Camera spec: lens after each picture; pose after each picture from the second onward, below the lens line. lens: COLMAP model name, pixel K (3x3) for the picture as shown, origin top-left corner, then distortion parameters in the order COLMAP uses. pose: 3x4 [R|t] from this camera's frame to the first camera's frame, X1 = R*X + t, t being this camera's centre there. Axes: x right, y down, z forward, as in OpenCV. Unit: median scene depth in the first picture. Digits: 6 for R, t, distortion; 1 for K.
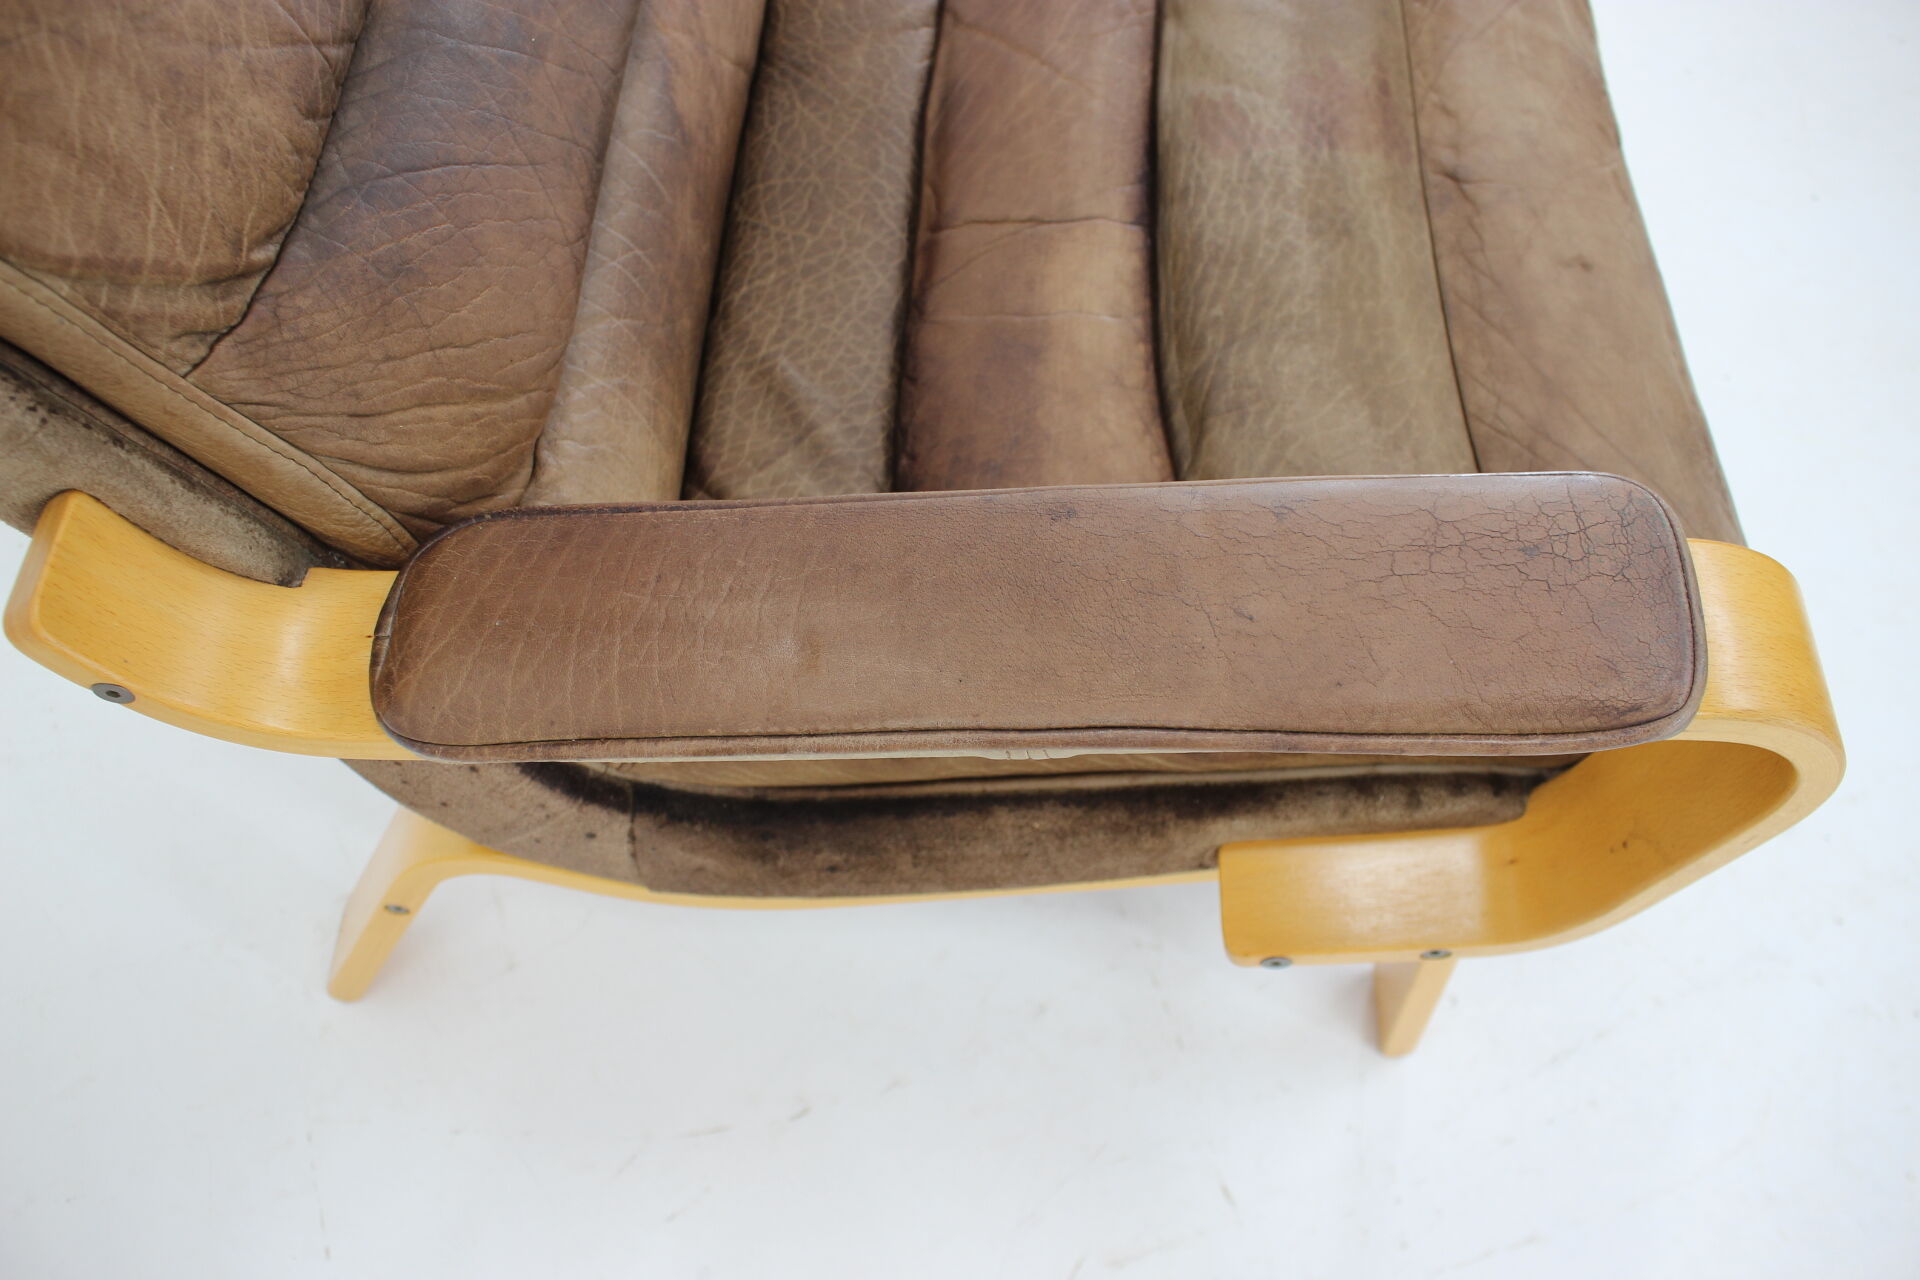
lens RADIAL K [[1607.2, 0, 966.7], [0, 1607.2, 649.2], [0, 0, 1]] dist [-0.155723, 0.116582]
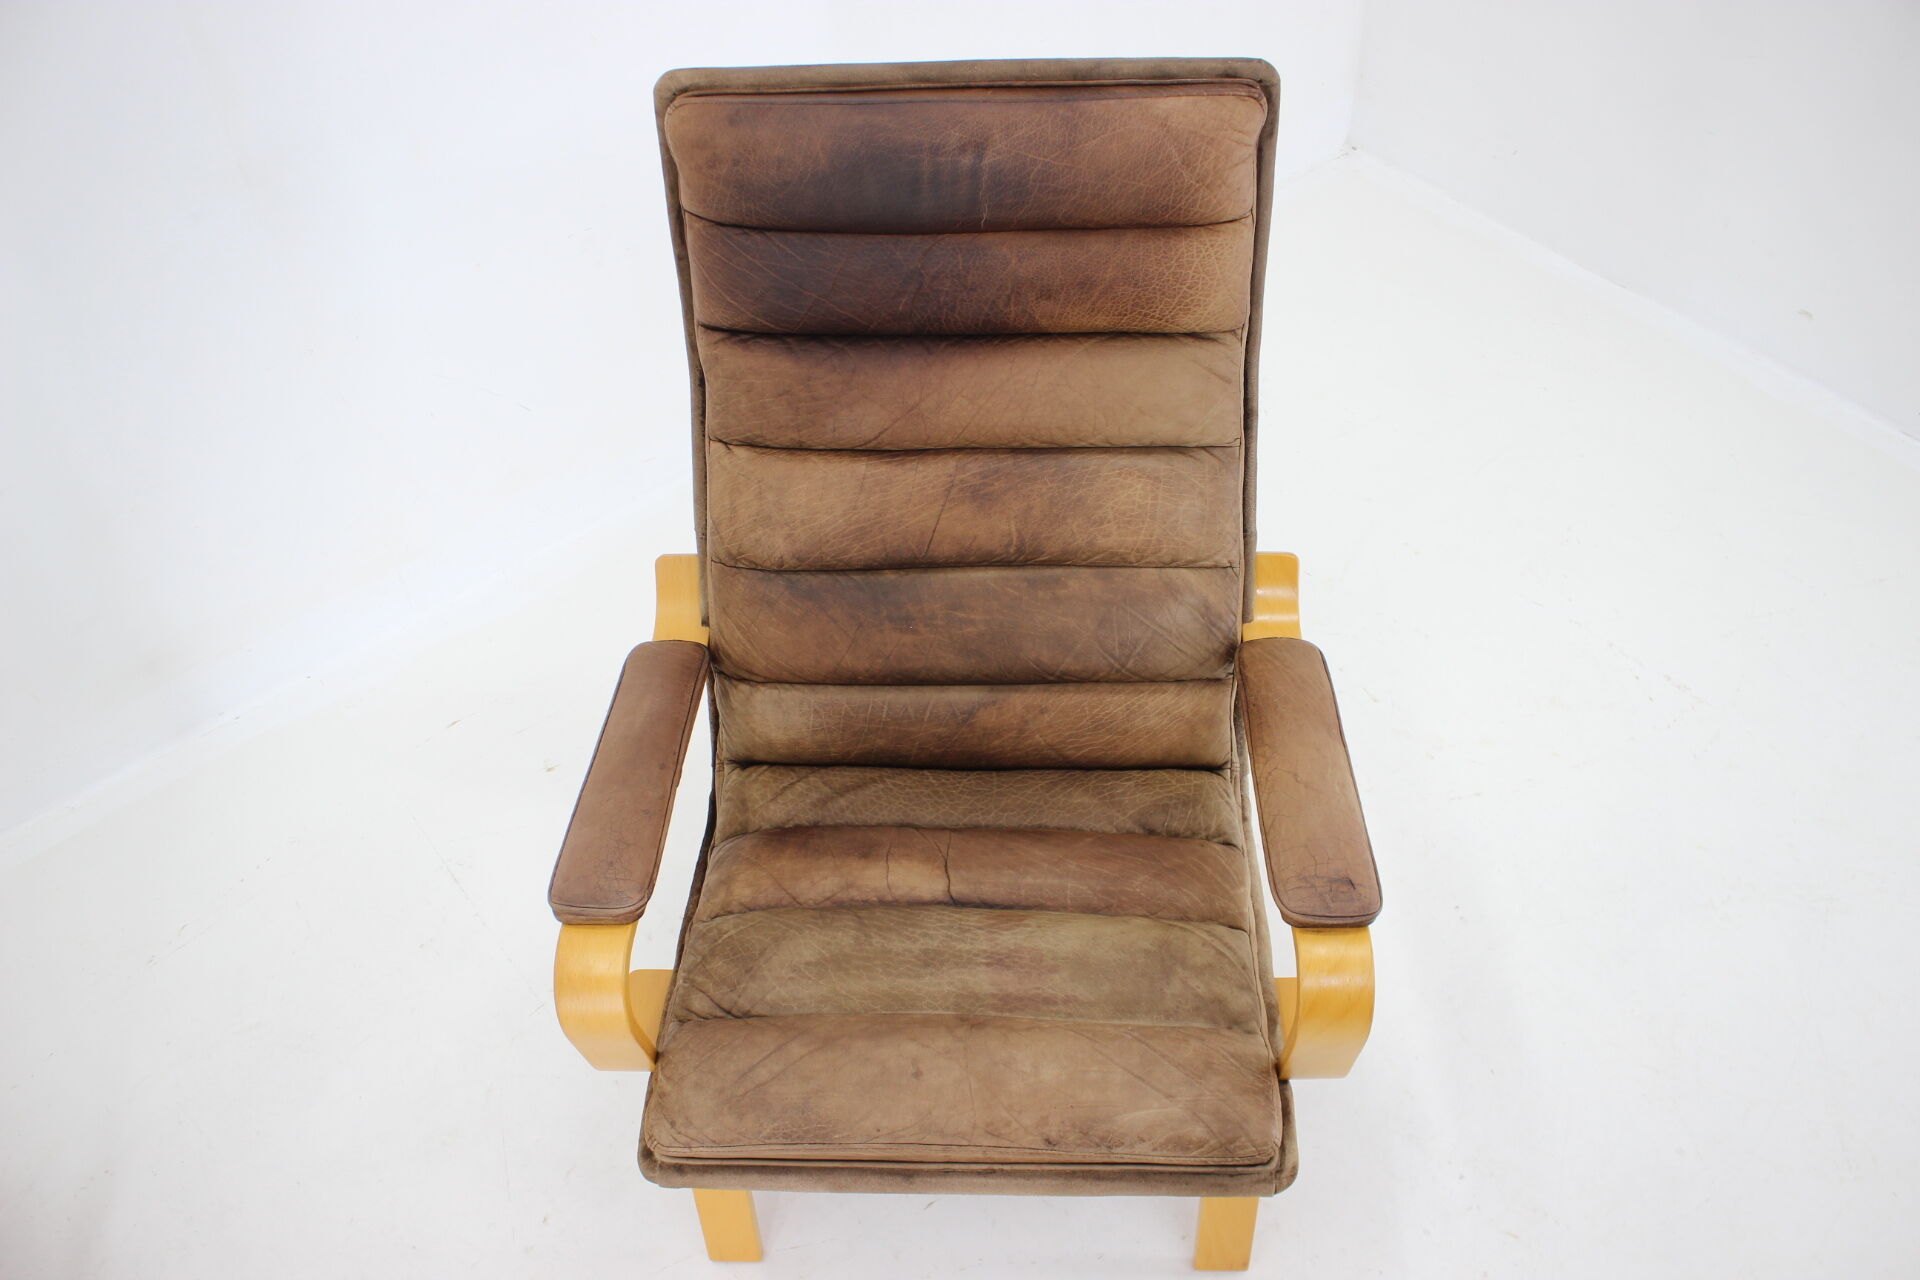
lens RADIAL K [[1607.2, 0, 960.3], [0, 1607.2, 679.2], [0, 0, 1]] dist [-0.155723, 0.116582]
pose [[-0.007357, 0.683692, -0.729733, 1.517124], [-0.835936, 0.396278, 0.379704, -1.248510], [0.548778, 0.612804, 0.568607, -0.389729]]
